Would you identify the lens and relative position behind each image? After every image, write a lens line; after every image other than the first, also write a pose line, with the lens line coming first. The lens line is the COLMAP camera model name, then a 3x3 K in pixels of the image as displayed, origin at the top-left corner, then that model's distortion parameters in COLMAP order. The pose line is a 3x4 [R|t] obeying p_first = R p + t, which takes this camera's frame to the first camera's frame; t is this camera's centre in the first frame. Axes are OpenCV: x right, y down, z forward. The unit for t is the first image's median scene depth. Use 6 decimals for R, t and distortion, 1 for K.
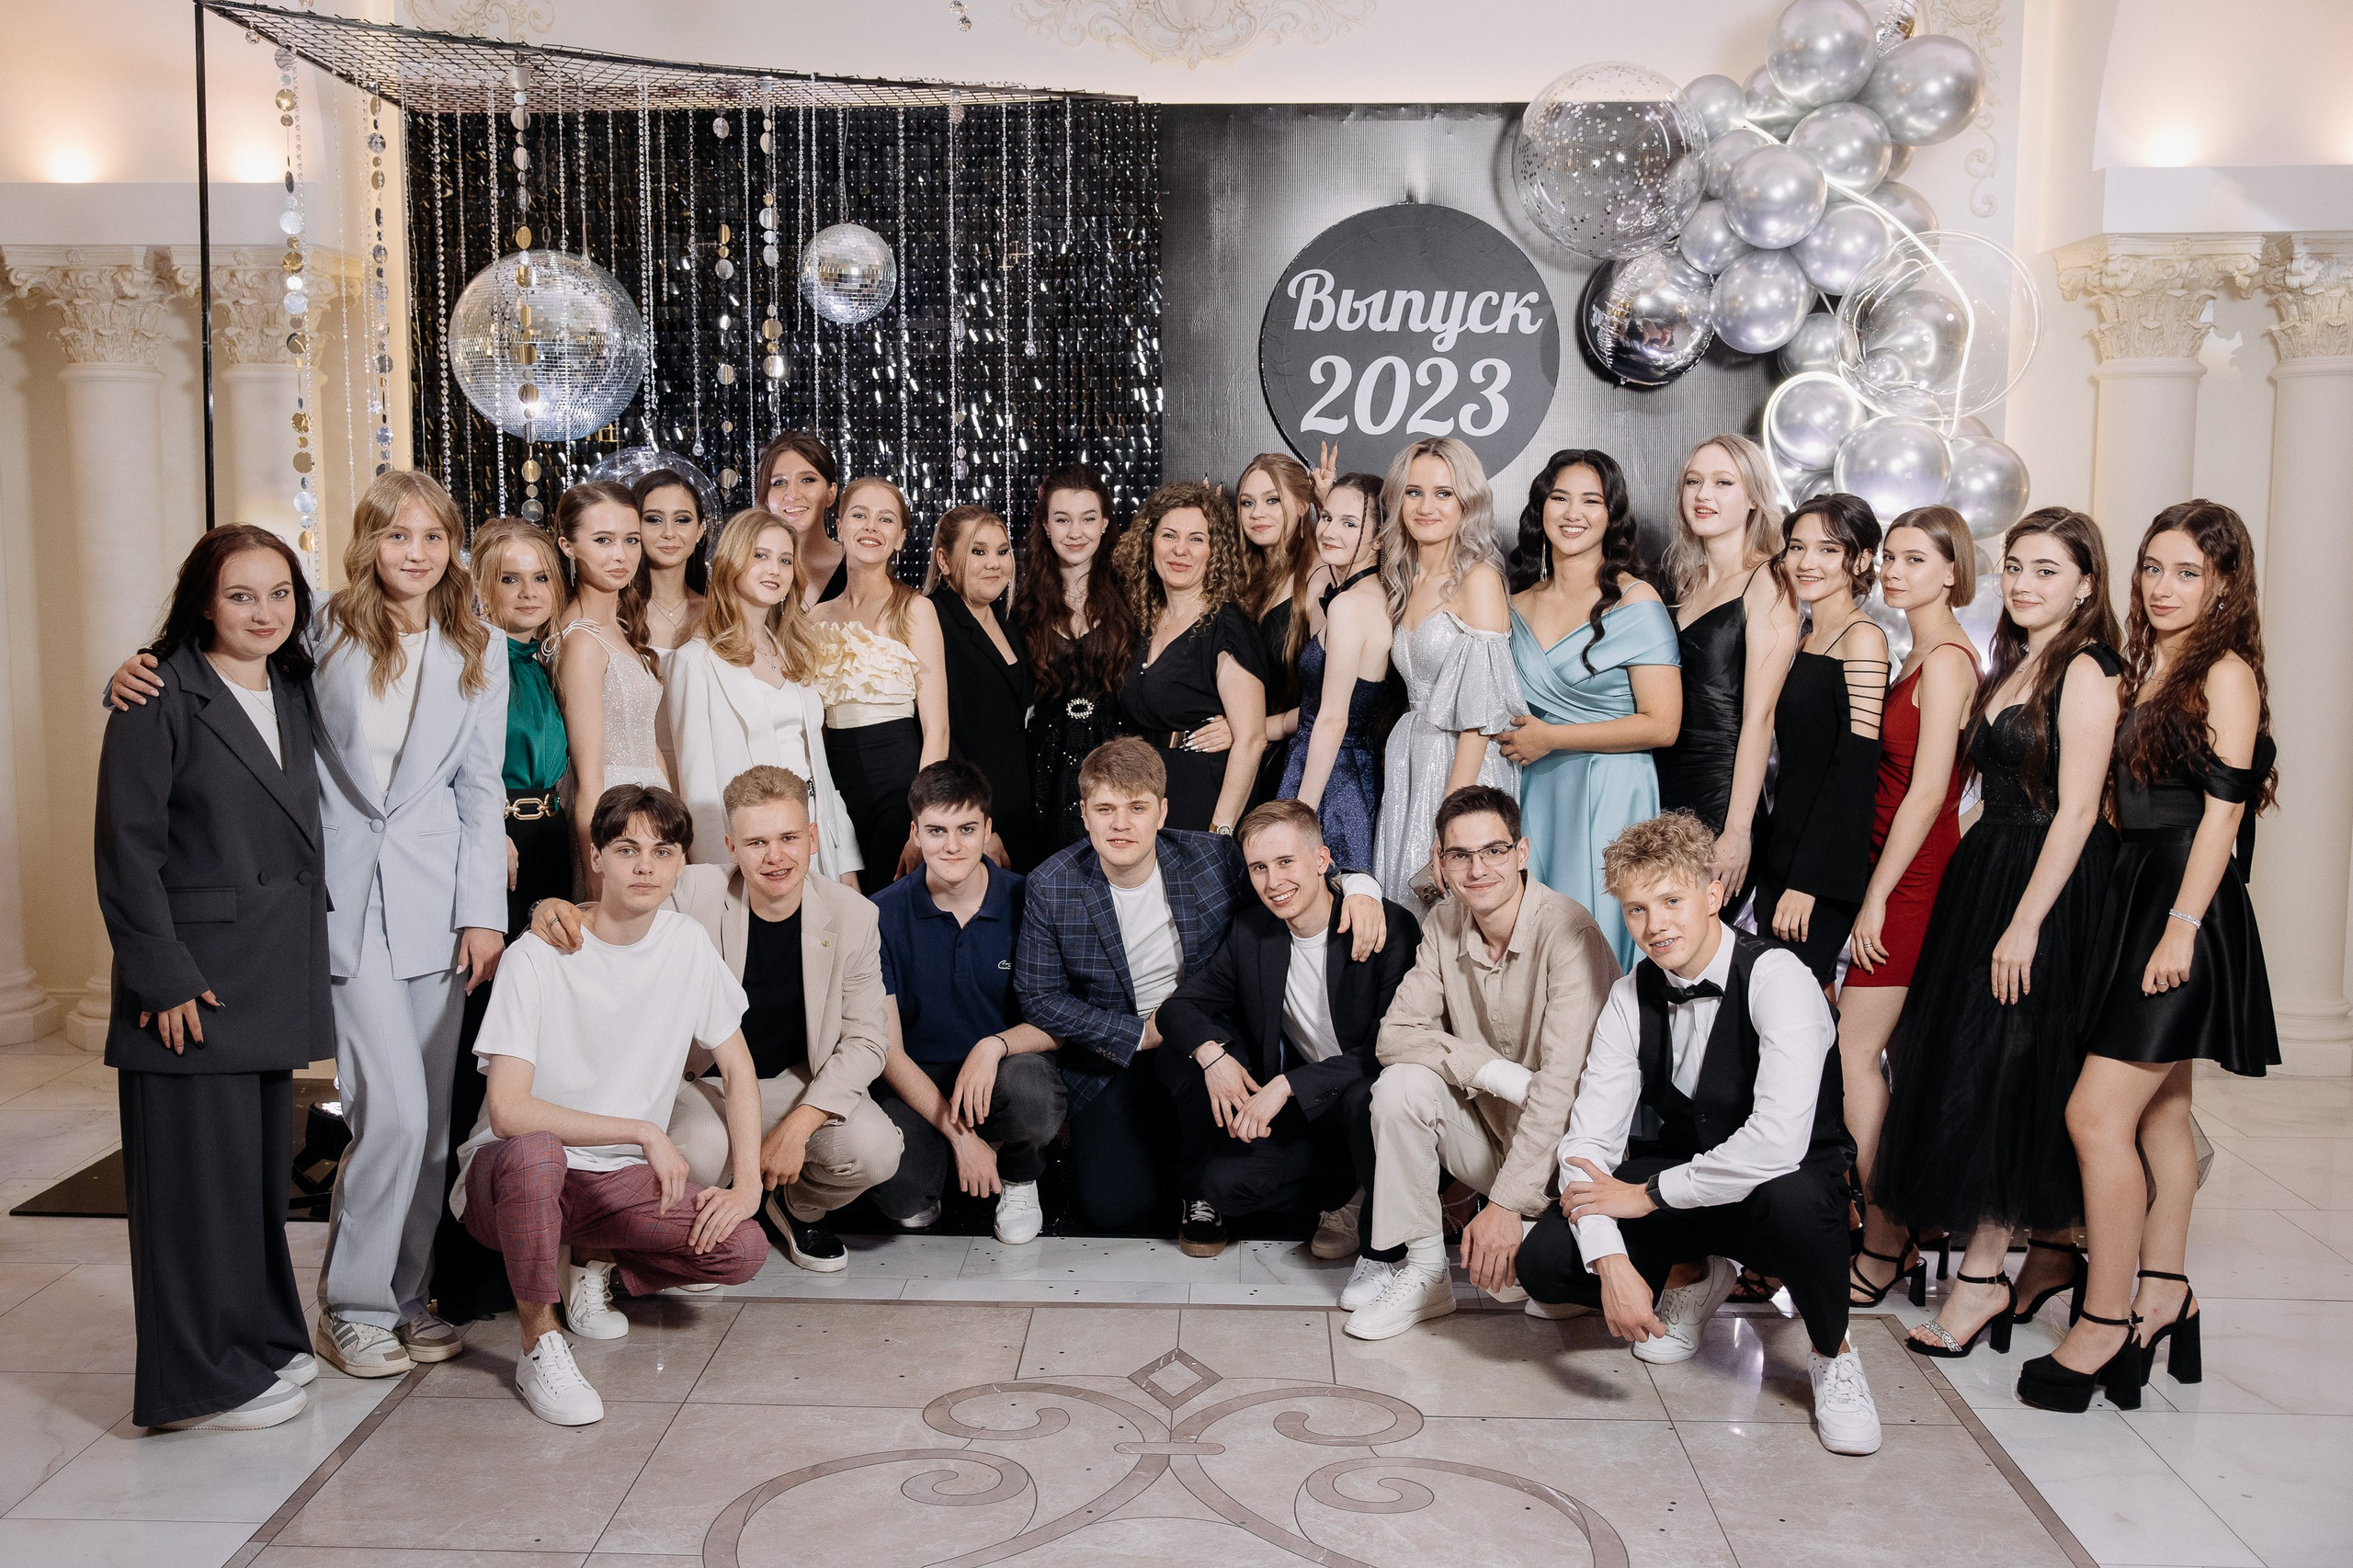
lens RADIAL K [[2303.9, 0, 1134.9], [0, 2303.9, 820.8], [0, 0, 1]] dist [0.024352, 0.000000]
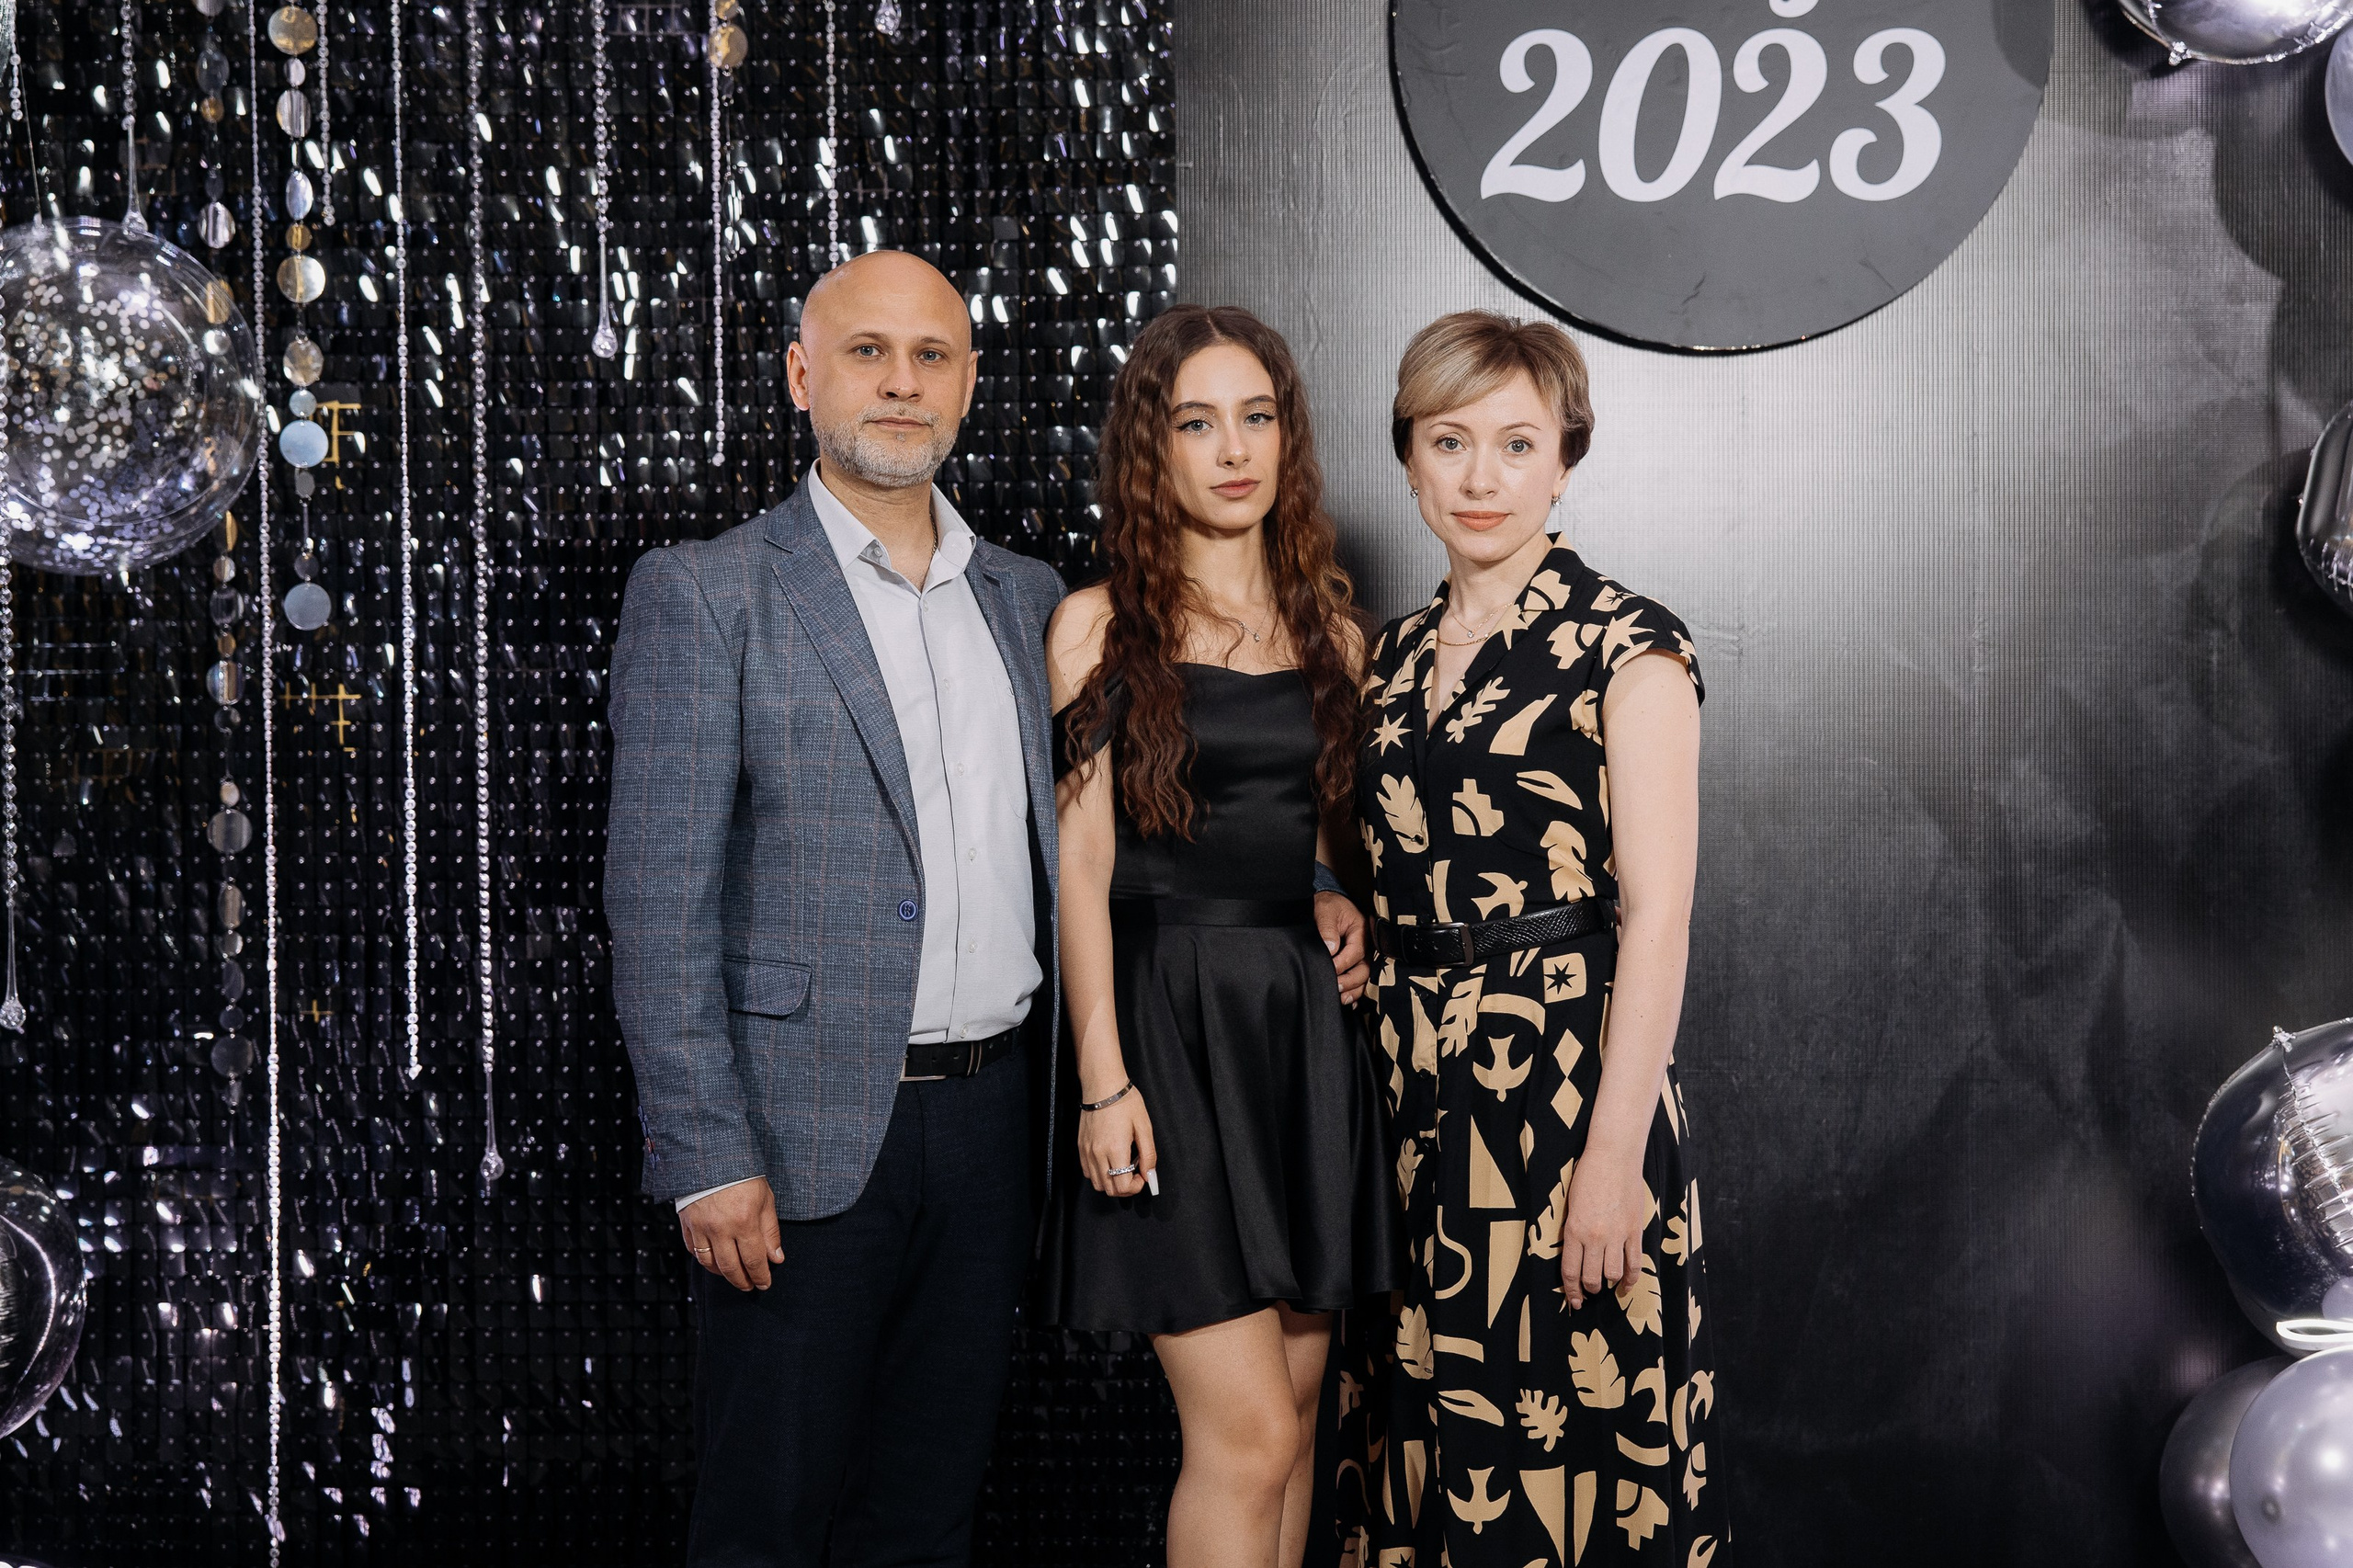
lens RADIAL K [[3725.2, 0, 1188.8], [0, 3725.2, 767.5], [0, 0, 1]] dist [0.174112, 0.000000]
pose [[0.999957, -0.006539, 0.006524, 0.008692], [0.007087, 0.996101, -0.087931, 0.008173], [-0.005924, 0.087973, 0.996105, 0.274636]]
